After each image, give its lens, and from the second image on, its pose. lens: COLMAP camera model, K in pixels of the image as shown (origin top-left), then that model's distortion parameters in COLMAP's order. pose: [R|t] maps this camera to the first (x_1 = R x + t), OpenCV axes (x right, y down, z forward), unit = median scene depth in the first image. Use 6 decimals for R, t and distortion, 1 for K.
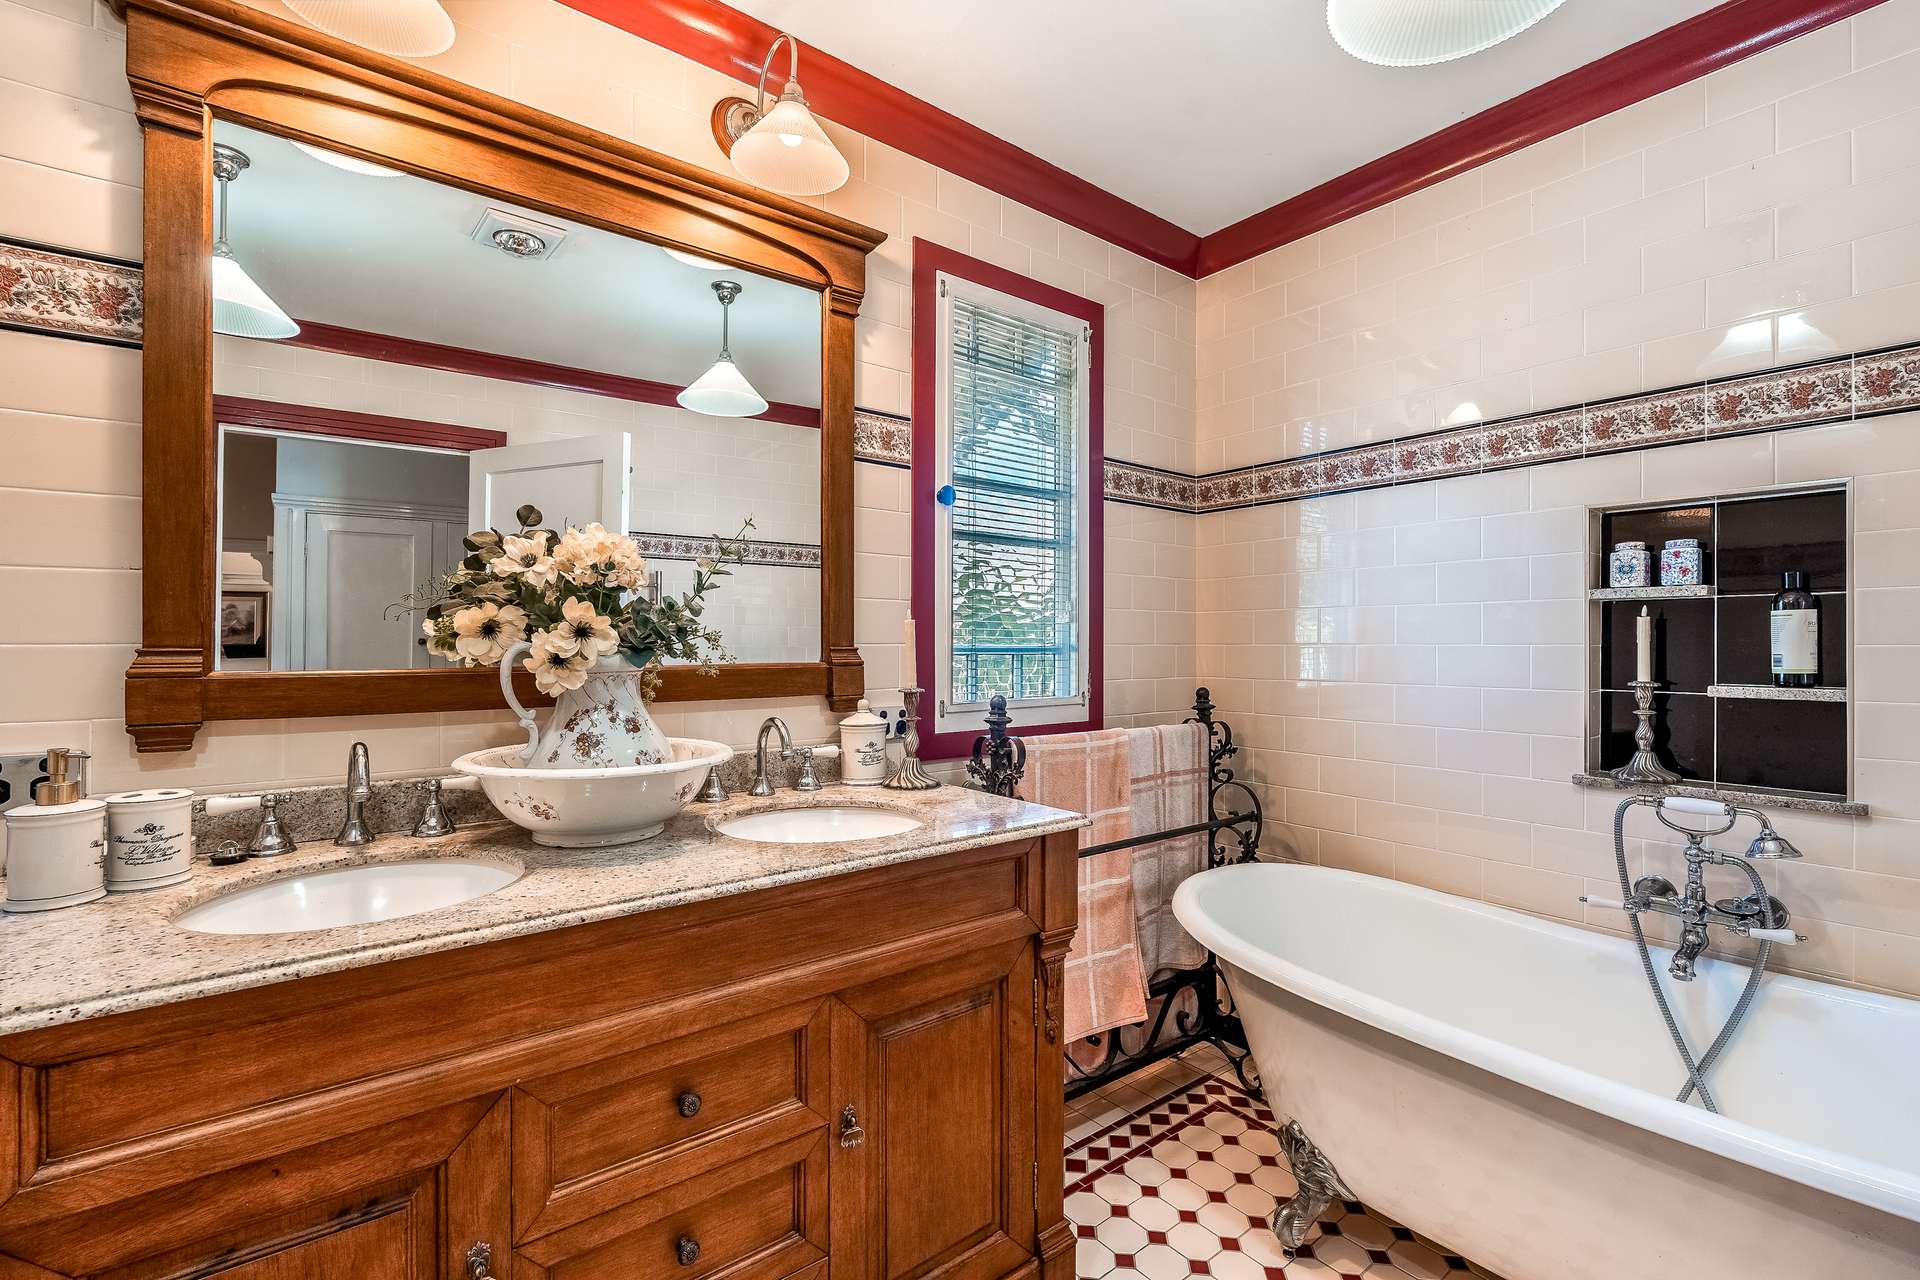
lens RADIAL K [[838.1, 0, 963.5], [0, 838.1, 644.3], [0, 0, 1]] dist [-0.003099, 0.000180]
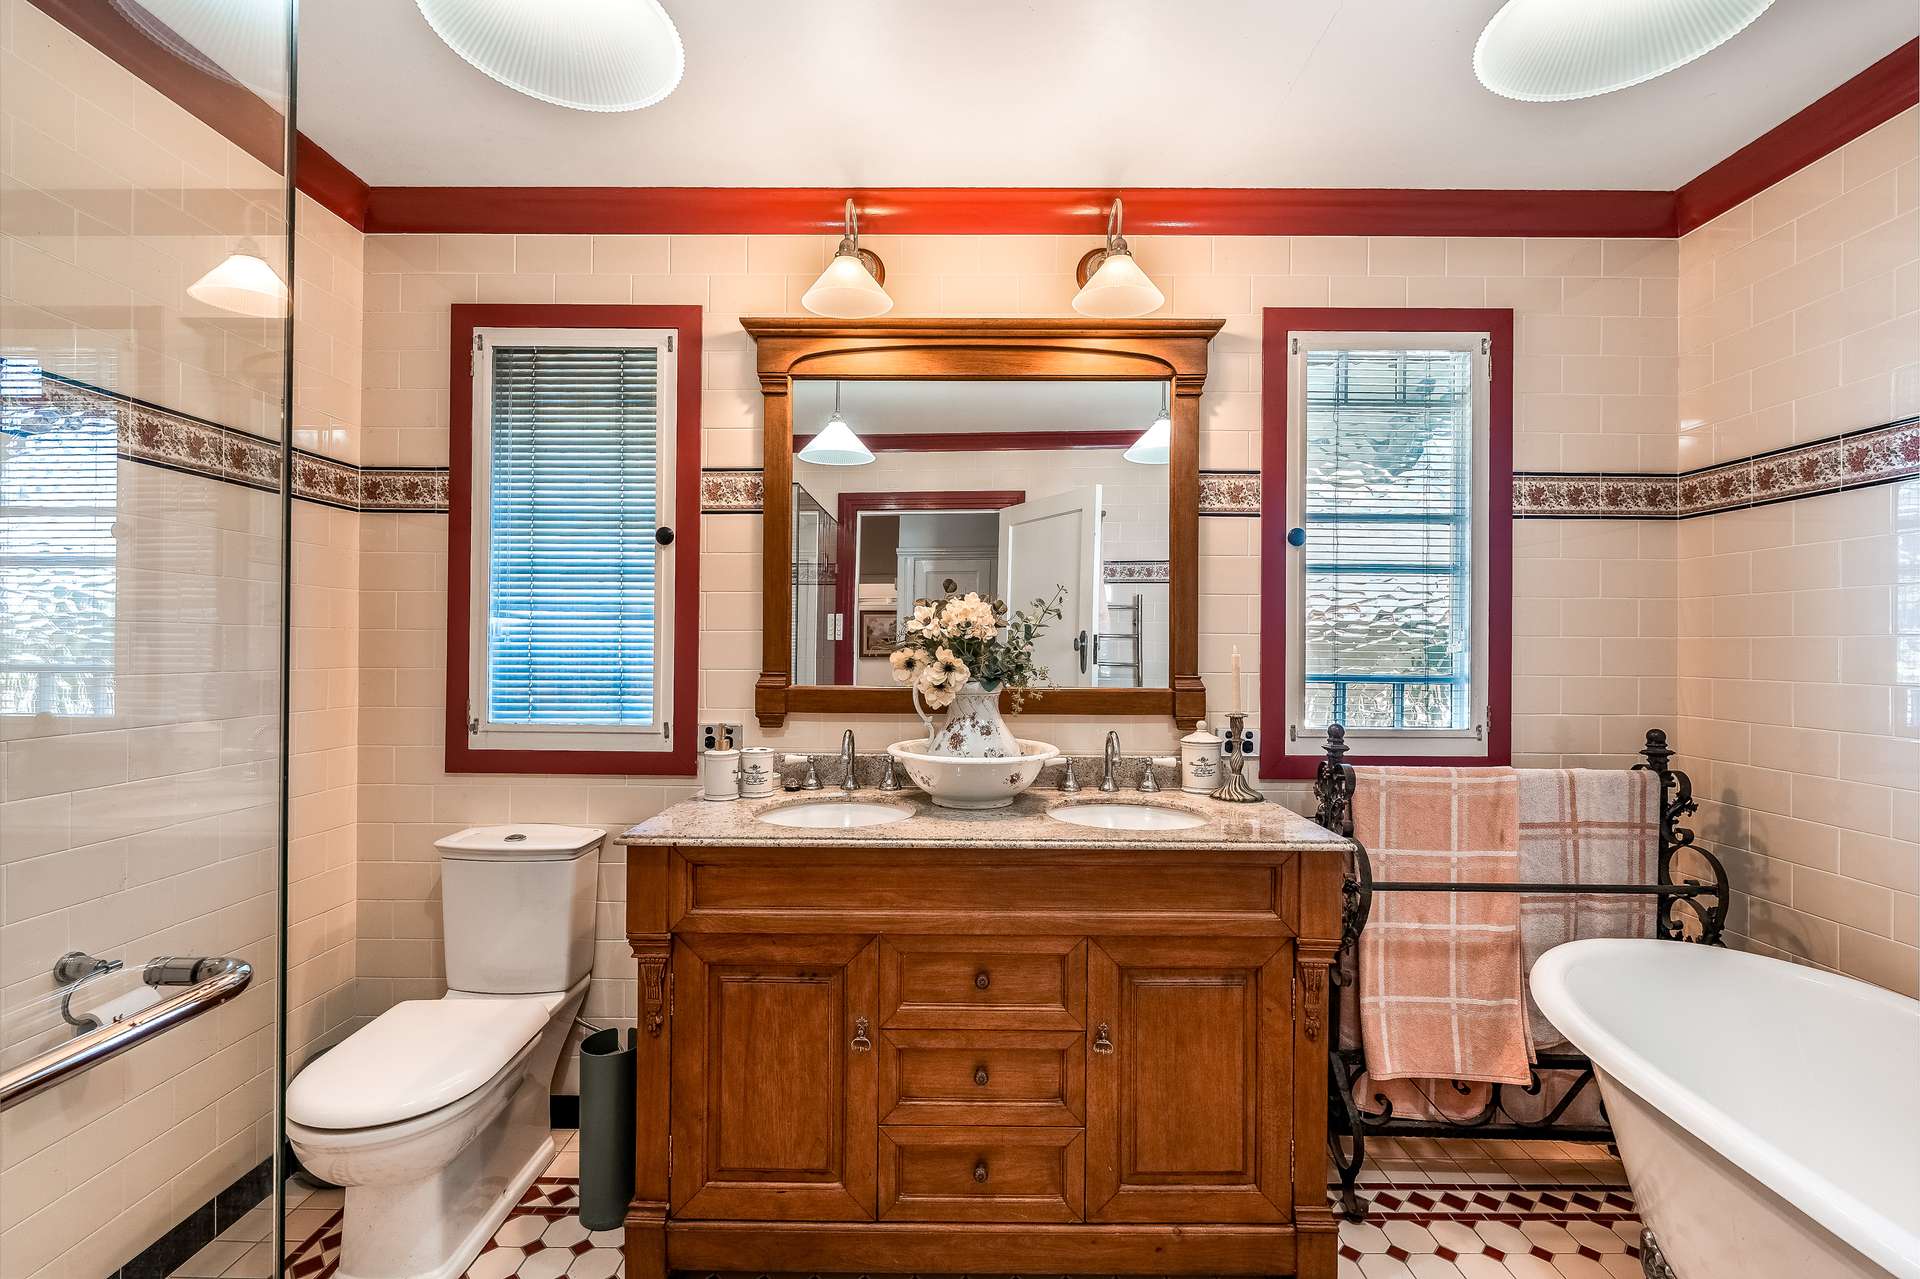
lens RADIAL K [[837.4, 0, 954.5], [0, 837.4, 644.5], [0, 0, 1]] dist [-0.003158, -0.000348]
pose [[0.784733, 0.004816, -0.619815, 0.345720], [-0.007077, 0.999974, -0.001190, -0.038210], [0.619793, 0.005320, 0.784747, -0.141687]]
